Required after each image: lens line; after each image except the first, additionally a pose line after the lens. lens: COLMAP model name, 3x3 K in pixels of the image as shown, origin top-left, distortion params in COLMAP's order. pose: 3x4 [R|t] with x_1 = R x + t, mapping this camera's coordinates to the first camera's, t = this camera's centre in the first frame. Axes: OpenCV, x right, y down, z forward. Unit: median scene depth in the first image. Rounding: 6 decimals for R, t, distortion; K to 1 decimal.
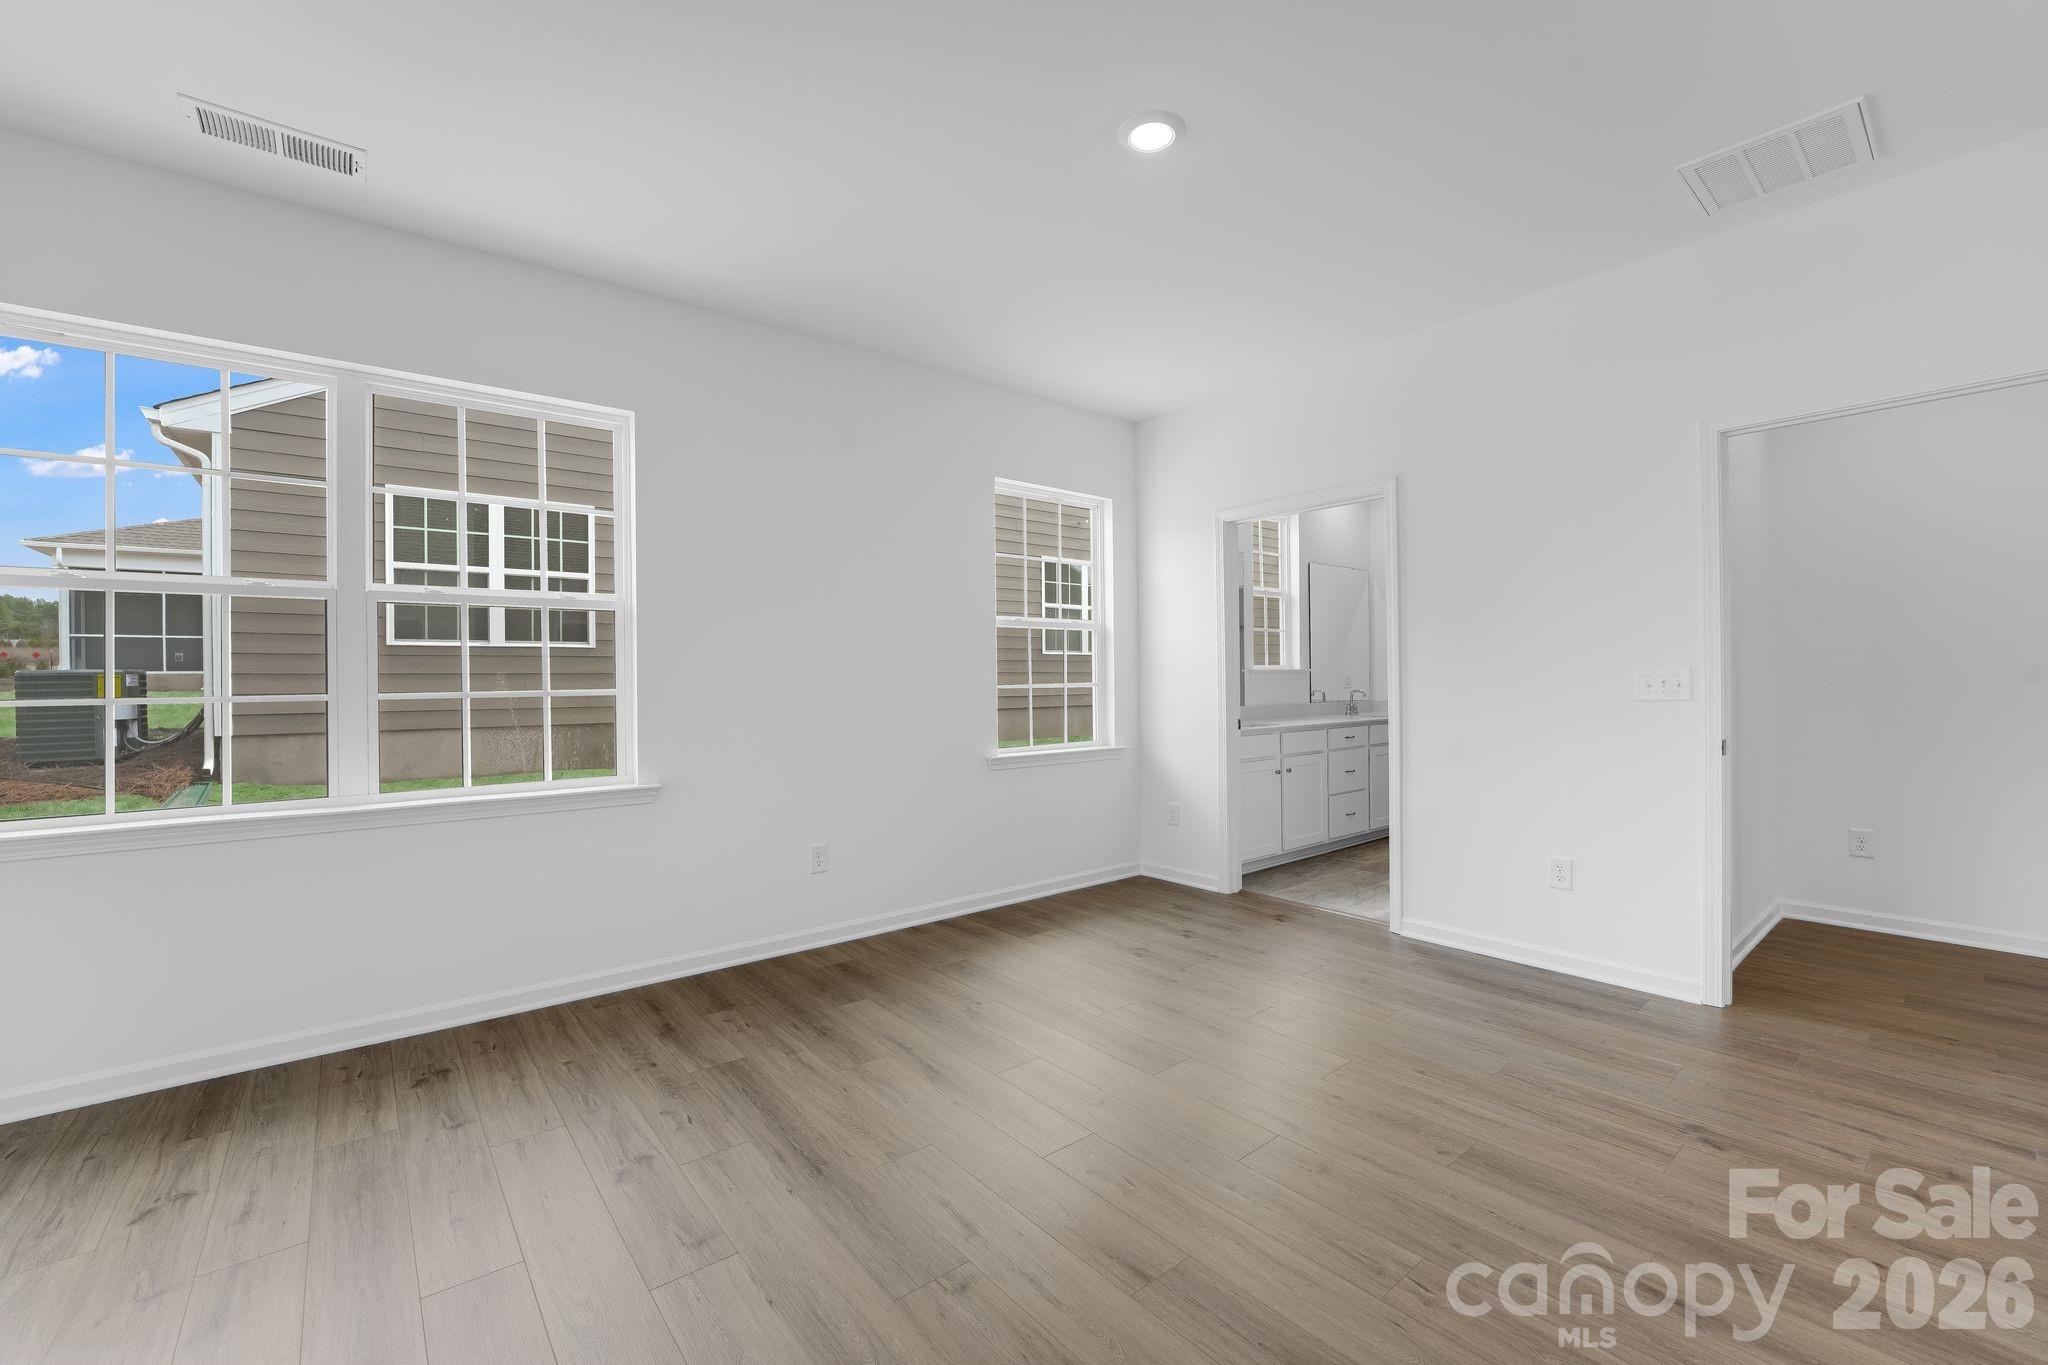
lens RADIAL K [[839.2, 0, 1026.4], [0, 839.2, 687.0], [0, 0, 1]] dist [-0.020718, 0.000034]
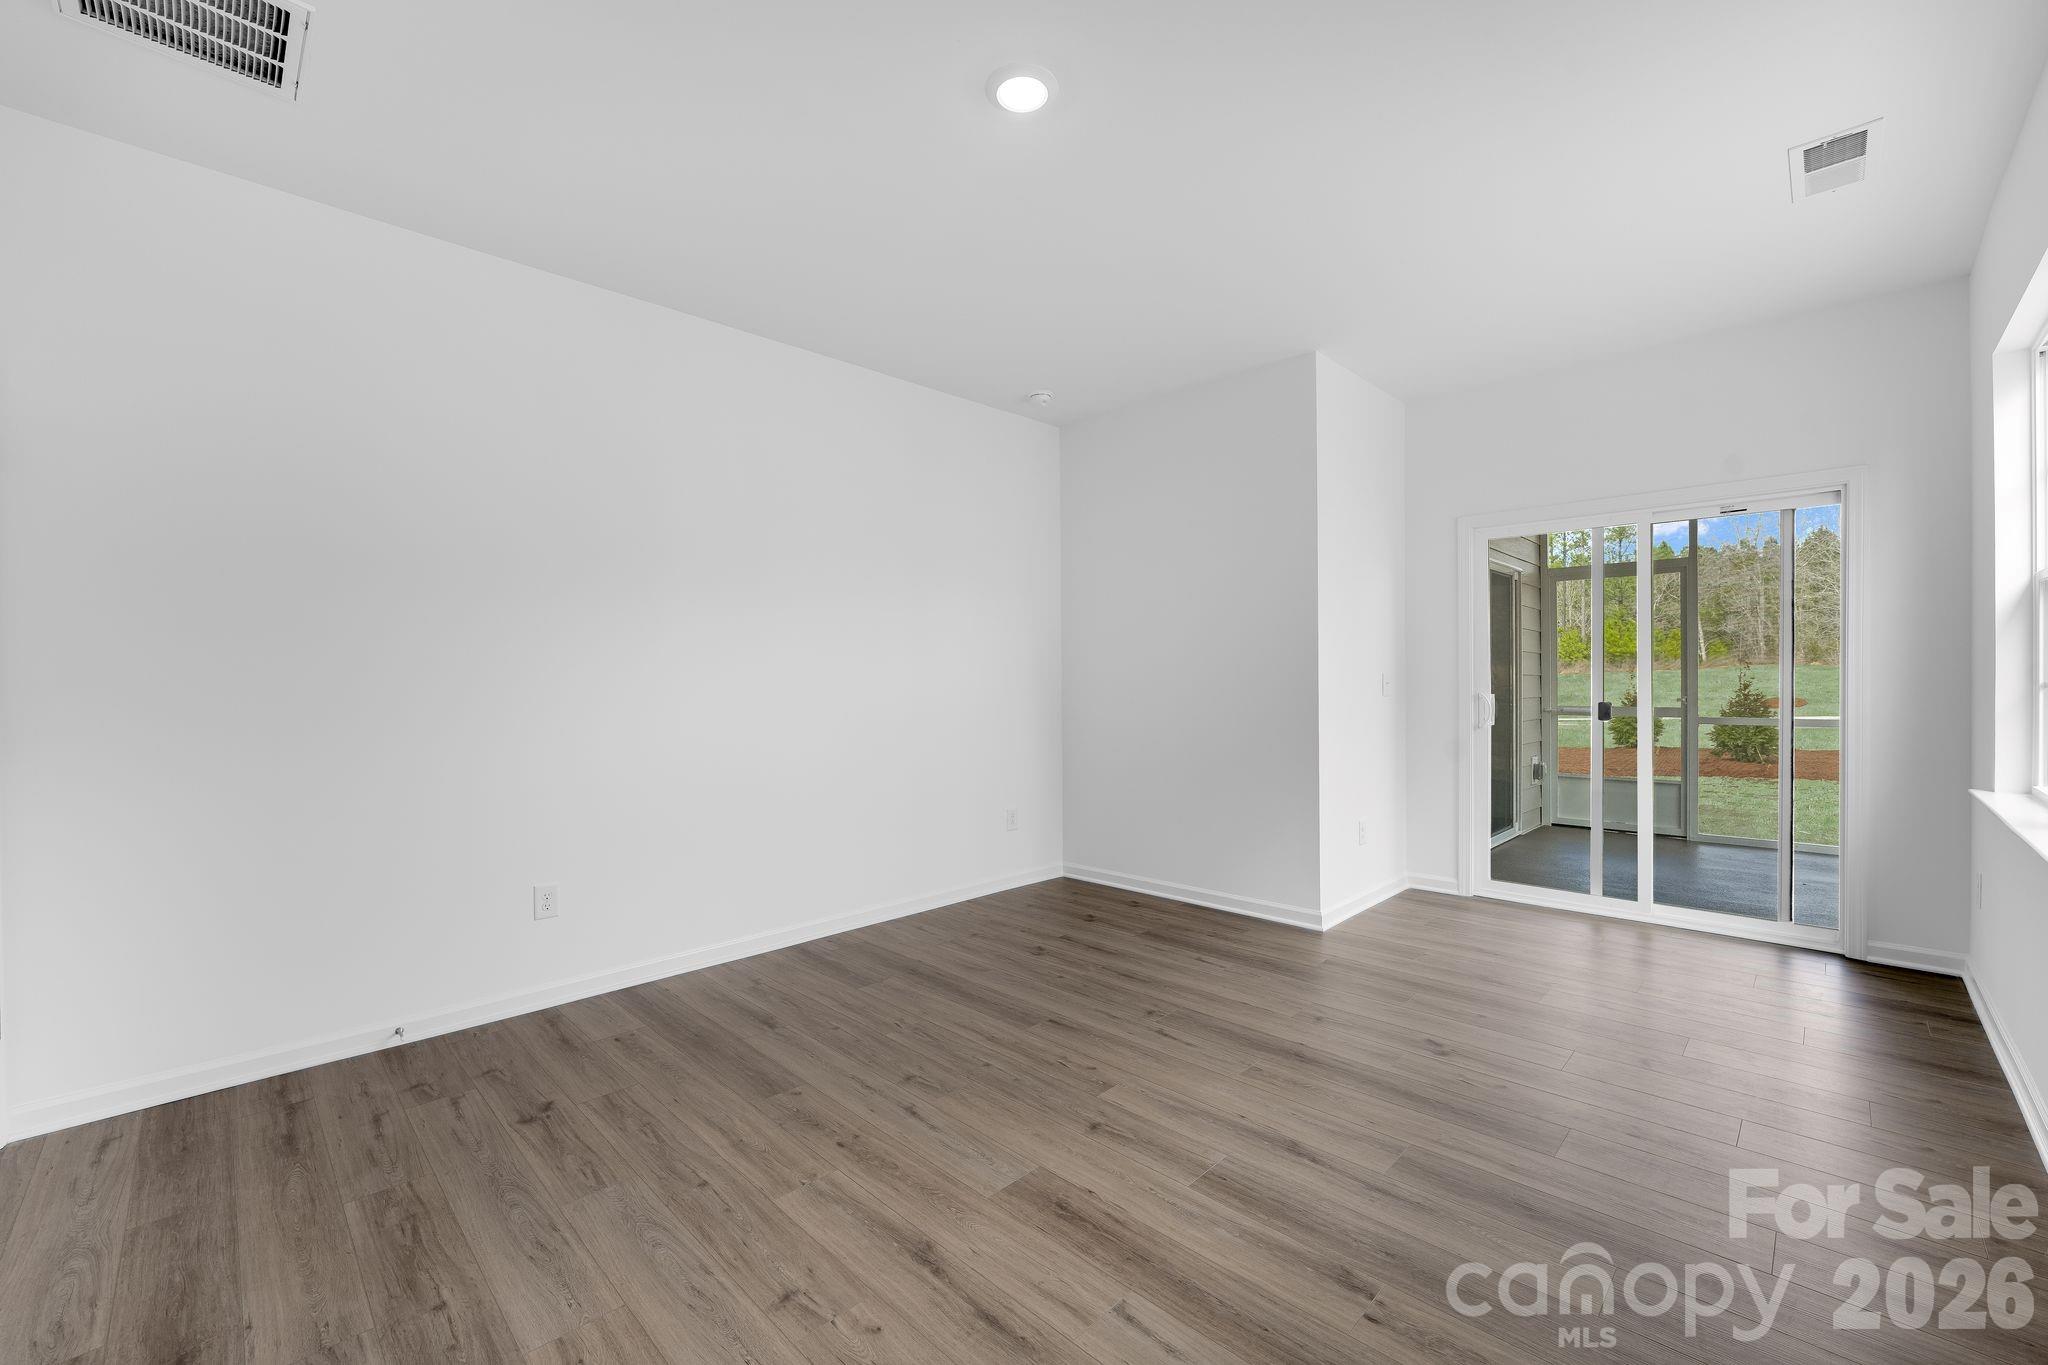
lens RADIAL K [[833.7, 0, 1024.4], [0, 833.7, 682.6], [0, 0, 1]] dist [-0.001849, -0.000037]
pose [[-0.994494, 0.015677, -0.103617, 0.137629], [0.014395, 0.999810, 0.013111, -0.012554], [0.103803, 0.011547, -0.994531, 1.017910]]
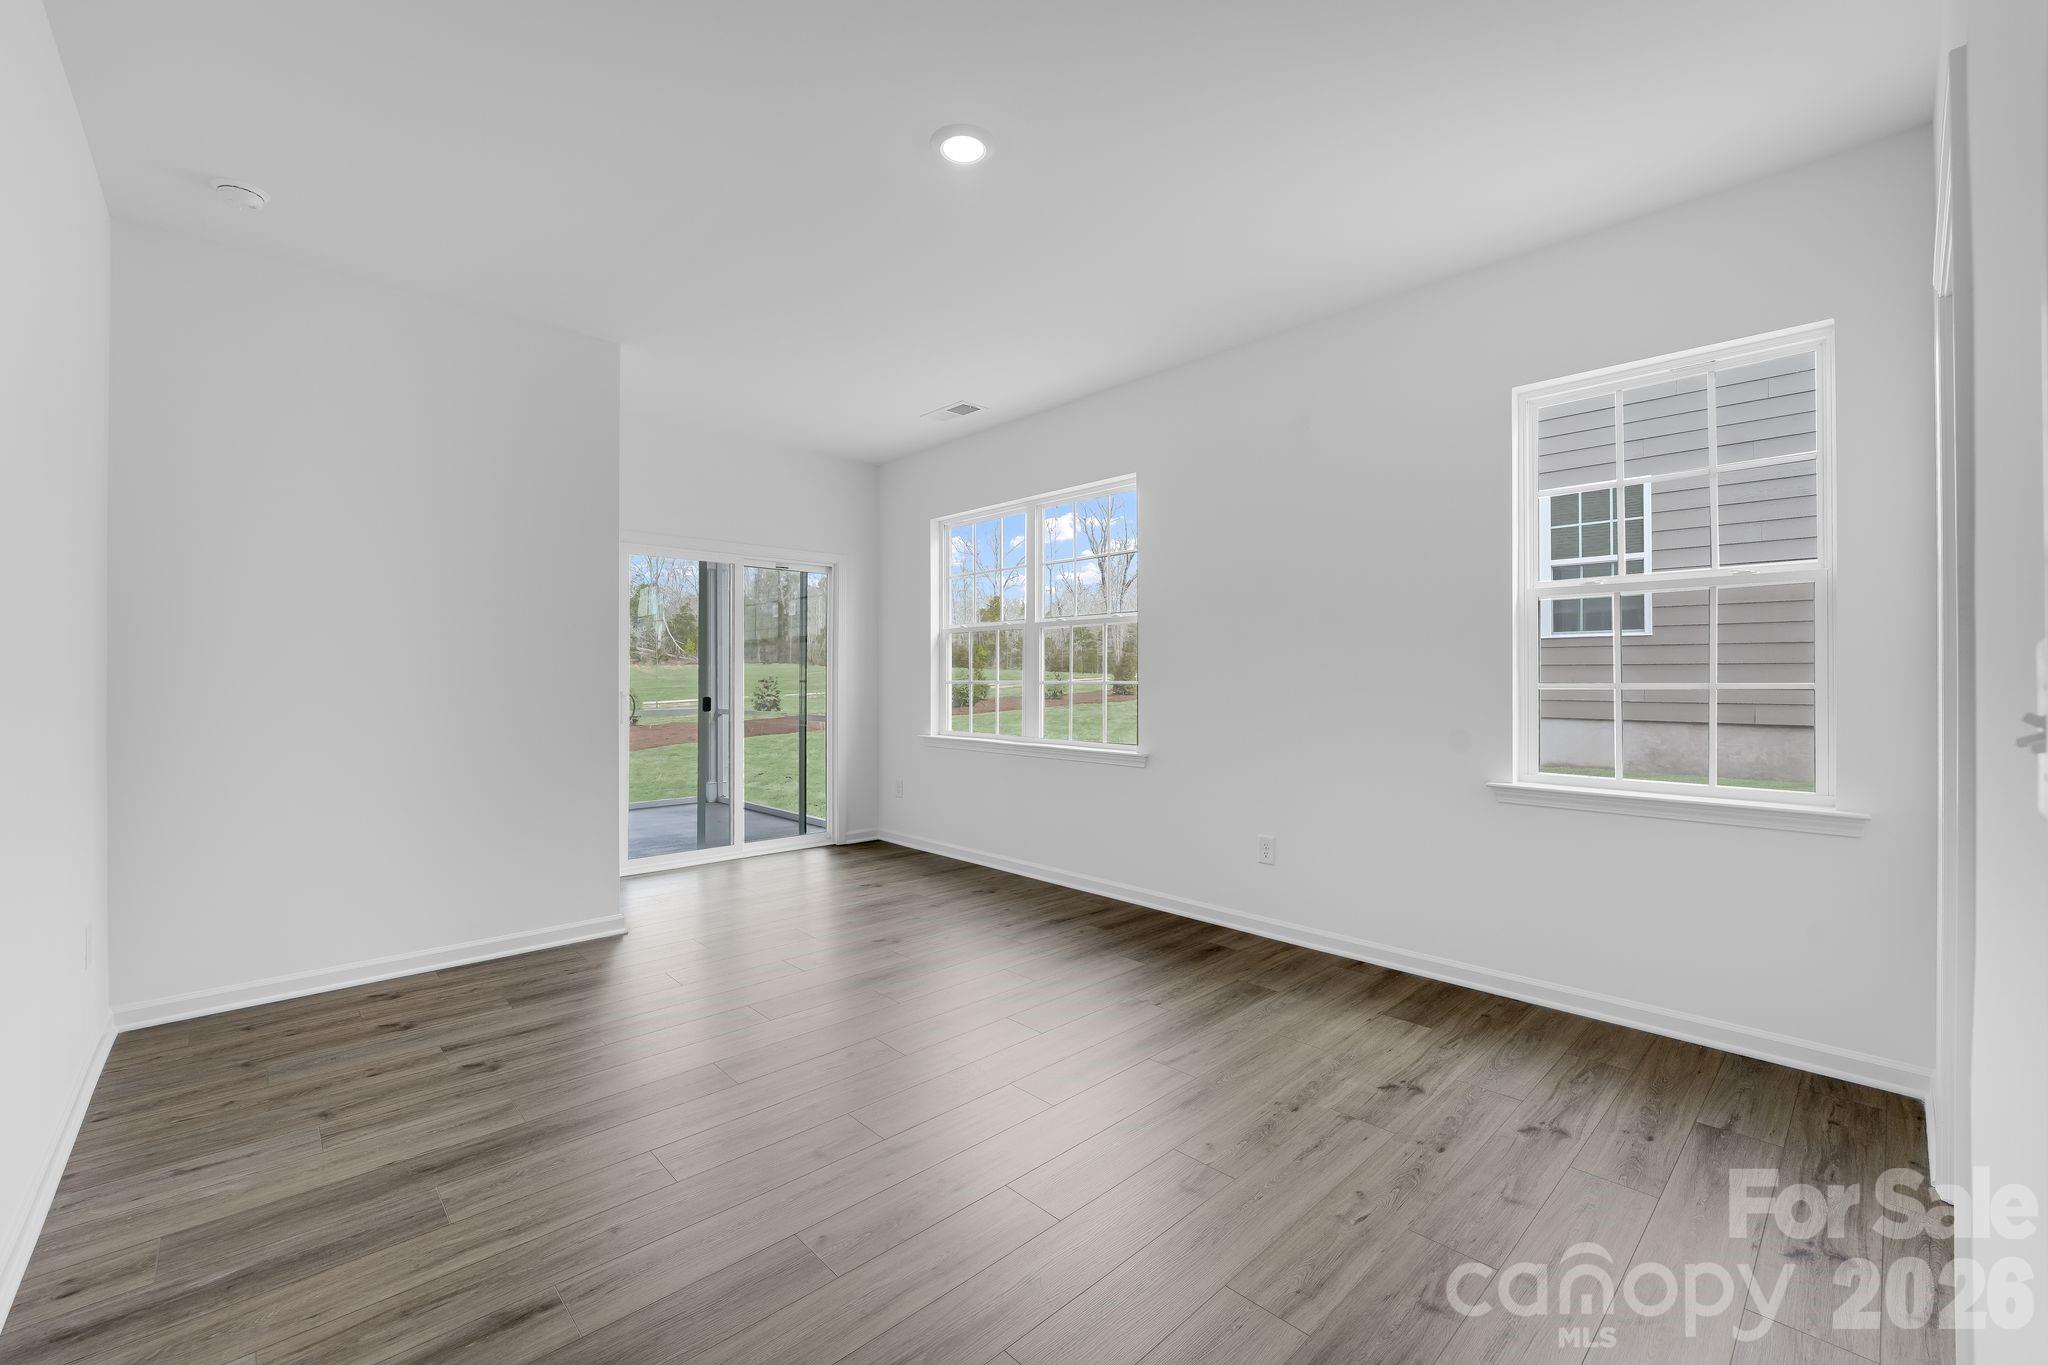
lens RADIAL K [[845.8, 0, 1011.0], [0, 845.8, 669.9], [0, 0, 1]] dist [0.000096, 0.000095]
pose [[0.055048, 0.000950, -0.998483, 0.640130], [-0.007232, 0.999974, 0.000553, -0.010667], [0.998458, 0.007190, 0.055053, 0.529683]]
